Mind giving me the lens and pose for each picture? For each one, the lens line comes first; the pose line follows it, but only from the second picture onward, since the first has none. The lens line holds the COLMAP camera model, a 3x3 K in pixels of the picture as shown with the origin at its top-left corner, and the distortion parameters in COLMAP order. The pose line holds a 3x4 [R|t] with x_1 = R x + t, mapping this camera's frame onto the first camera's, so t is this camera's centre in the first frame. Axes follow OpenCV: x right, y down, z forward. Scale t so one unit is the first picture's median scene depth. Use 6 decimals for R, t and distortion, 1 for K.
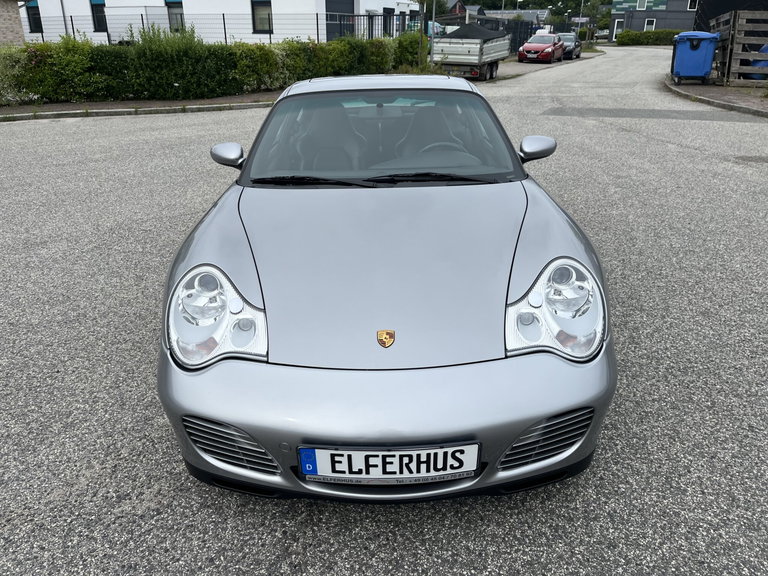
lens RADIAL K [[581.5, 0, 382.5], [0, 581.5, 294.1], [0, 0, 1]] dist [0.063983, -0.097157]
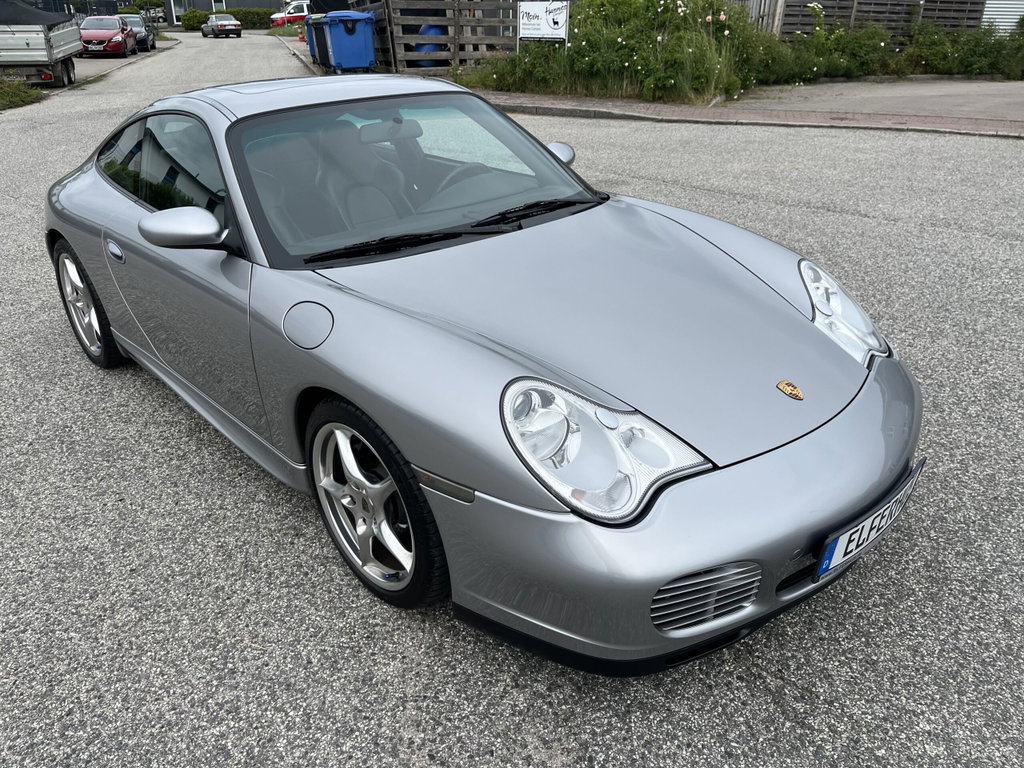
lens RADIAL K [[775.3, 0, 508.7], [0, 775.3, 391.4], [0, 0, 1]] dist [0.063983, -0.097157]
pose [[0.738510, -0.292746, 0.607374, -0.116993], [0.273382, 0.953465, 0.127151, -0.020954], [-0.616332, 0.072143, 0.784175, 0.046801]]
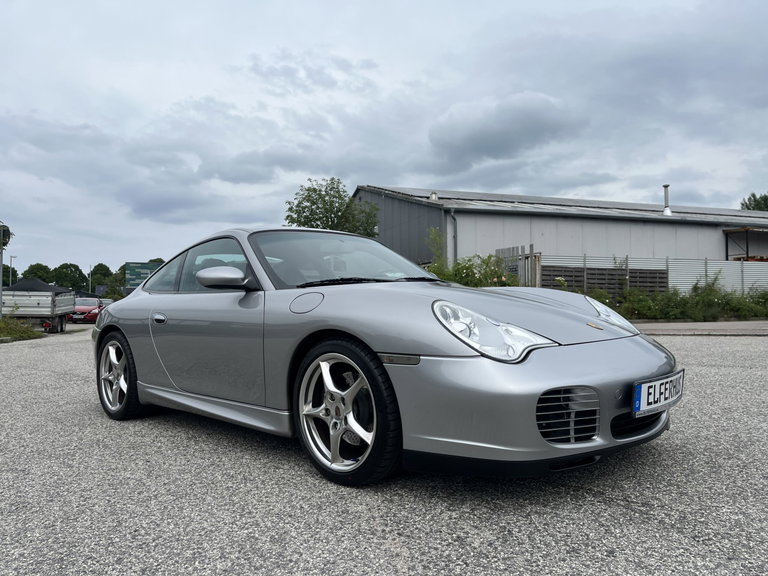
lens RADIAL K [[581.5, 0, 382.7], [0, 581.5, 293.4], [0, 0, 1]] dist [0.063983, -0.097157]
pose [[0.706963, 0.013496, 0.707122, -0.164389], [0.294356, 0.903494, -0.311533, 0.035570], [-0.643085, 0.428388, 0.634764, 0.049420]]
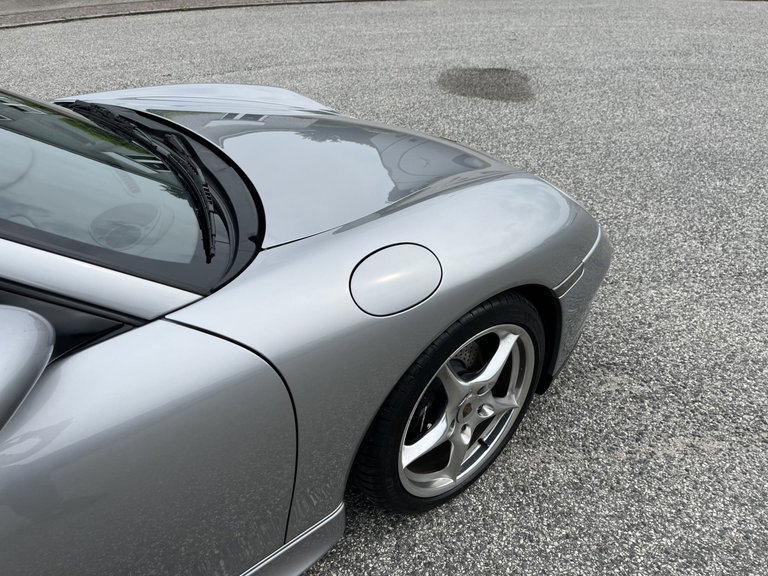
lens RADIAL K [[581.5, 0, 381.4], [0, 581.5, 285.5], [0, 0, 1]] dist [0.063983, -0.097157]
pose [[-0.637698, -0.391819, 0.663188, -0.103331], [0.322435, 0.646124, 0.691779, -0.076820], [-0.699554, 0.654982, -0.285696, 0.202933]]
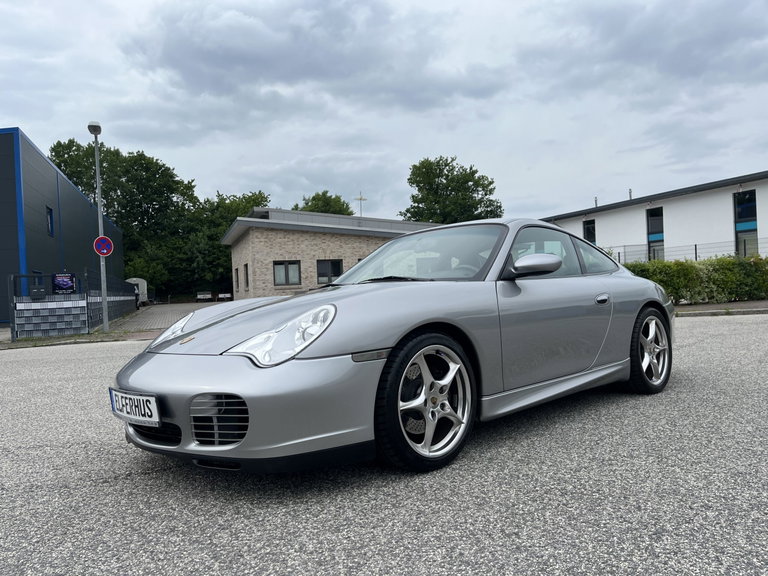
lens RADIAL K [[581.5, 0, 376.4], [0, 581.5, 292.2], [0, 0, 1]] dist [0.063983, -0.097157]
pose [[0.682867, -0.032285, -0.729829, 0.175948], [-0.250620, 0.928043, -0.275547, 0.030781], [0.686209, 0.371072, 0.625638, 0.042660]]
